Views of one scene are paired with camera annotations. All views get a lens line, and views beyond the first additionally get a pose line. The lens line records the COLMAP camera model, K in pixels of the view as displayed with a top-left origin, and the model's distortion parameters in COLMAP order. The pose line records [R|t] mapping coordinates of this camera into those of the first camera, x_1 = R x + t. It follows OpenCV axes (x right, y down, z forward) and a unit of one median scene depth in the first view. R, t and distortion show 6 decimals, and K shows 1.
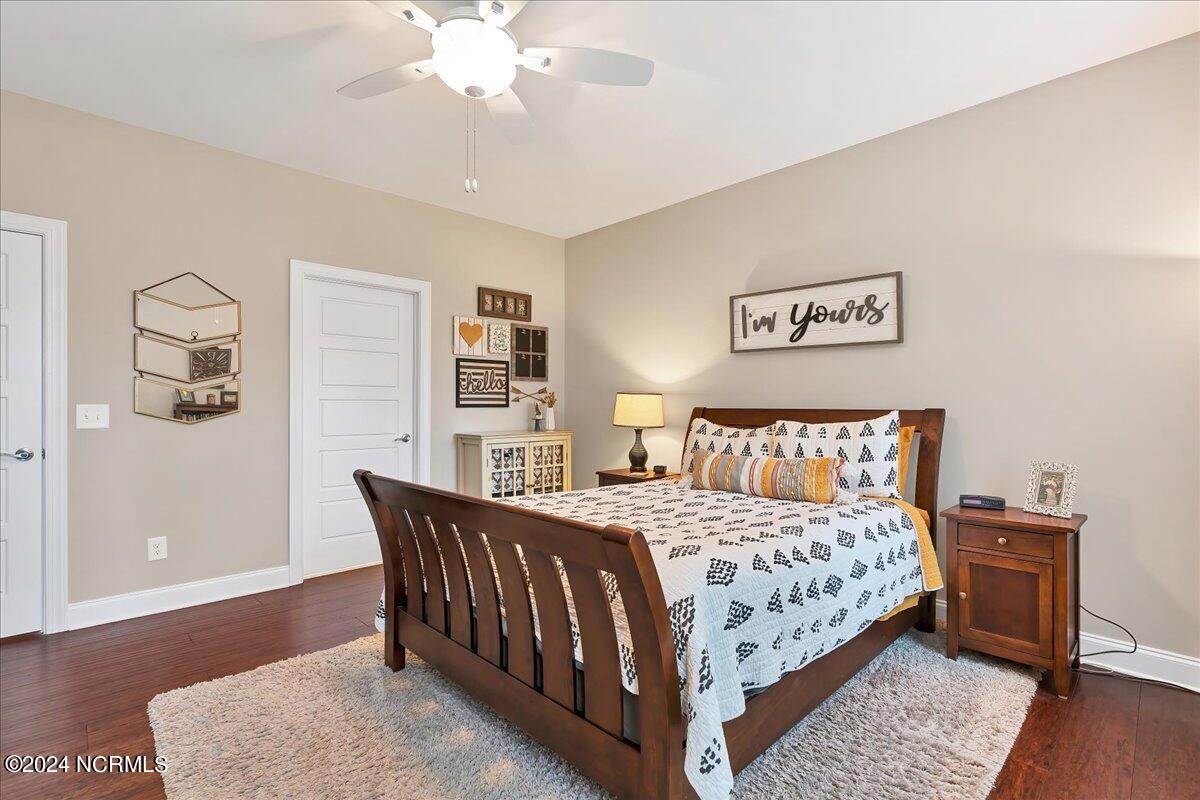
lens RADIAL K [[562.9, 0, 600.0], [0, 562.9, 403.3], [0, 0, 1]] dist [-0.001695, -0.000137]
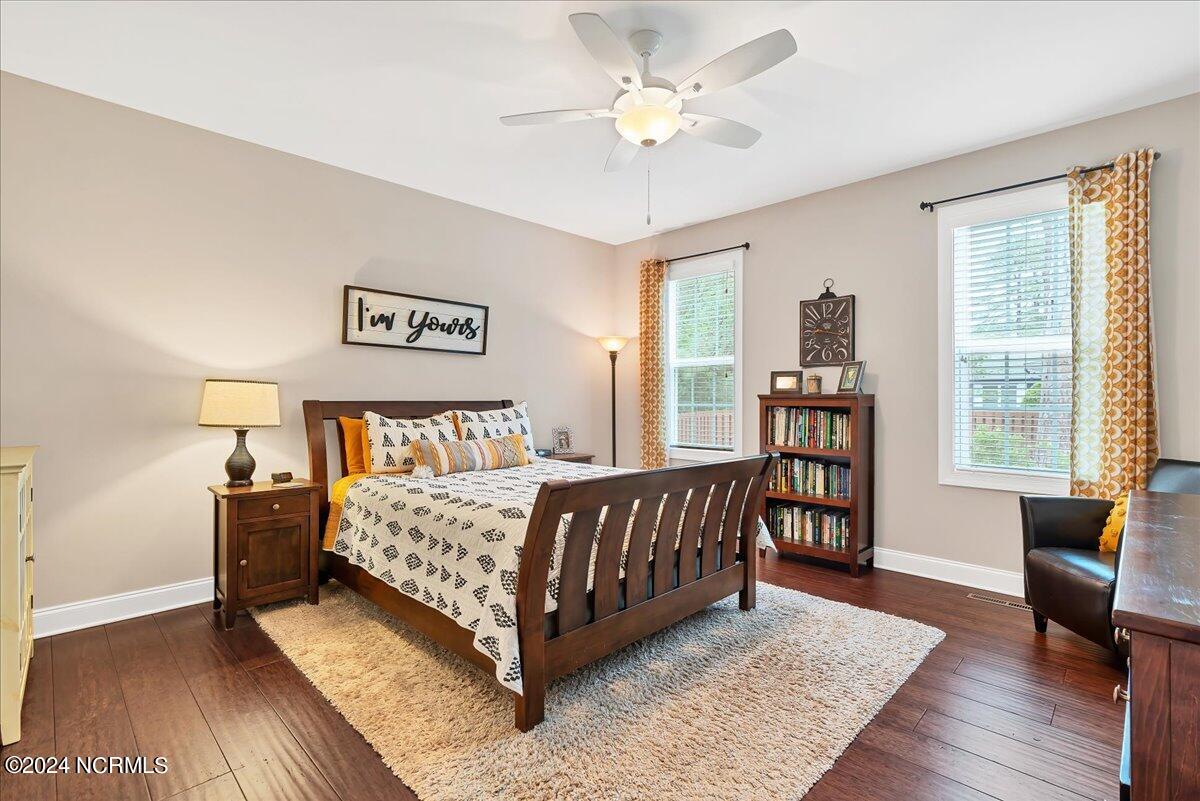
lens RADIAL K [[555.0, 0, 603.8], [0, 555.0, 399.6], [0, 0, 1]] dist [-0.000685, 0.000100]
pose [[-0.019103, -0.001986, 0.999816, -0.818600], [-0.002901, 0.999994, 0.001931, 0.003980], [-0.999813, -0.002864, -0.019109, 0.642597]]
